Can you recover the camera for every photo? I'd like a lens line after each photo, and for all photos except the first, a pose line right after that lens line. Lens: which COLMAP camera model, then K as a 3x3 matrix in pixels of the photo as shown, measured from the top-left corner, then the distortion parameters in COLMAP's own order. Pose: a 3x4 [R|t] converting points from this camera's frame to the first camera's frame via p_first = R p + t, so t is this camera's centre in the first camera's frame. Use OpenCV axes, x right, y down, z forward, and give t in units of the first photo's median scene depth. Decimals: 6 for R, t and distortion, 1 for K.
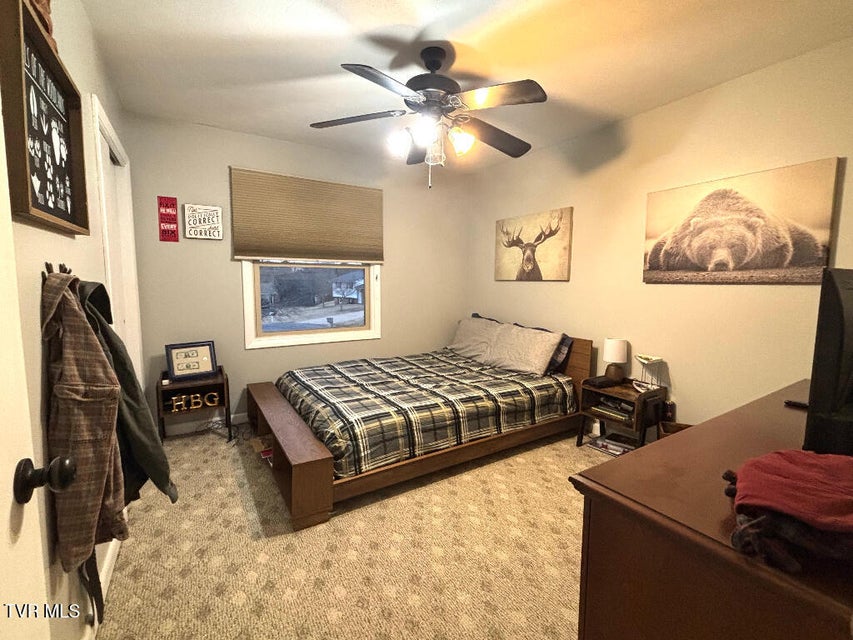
lens RADIAL K [[378.4, 0, 427.2], [0, 378.4, 318.1], [0, 0, 1]] dist [-0.000948, -0.000645]
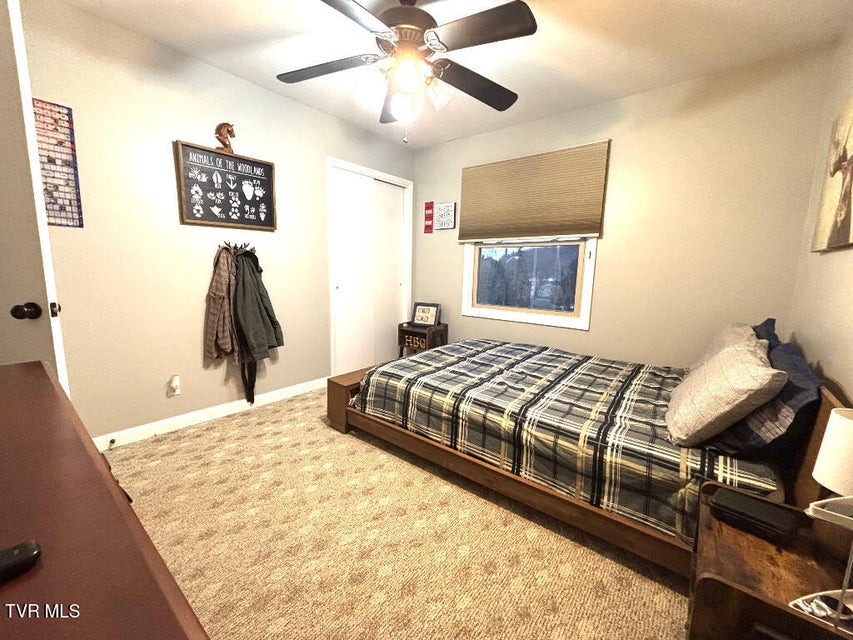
lens RADIAL K [[345.4, 0, 427.5], [0, 345.4, 317.3], [0, 0, 1]] dist [0.000643, -0.000188]
pose [[0.326408, 0.132792, -0.935855, 0.636035], [-0.108797, 0.988780, 0.102356, -0.015773], [0.938947, 0.068409, 0.337193, 0.585503]]
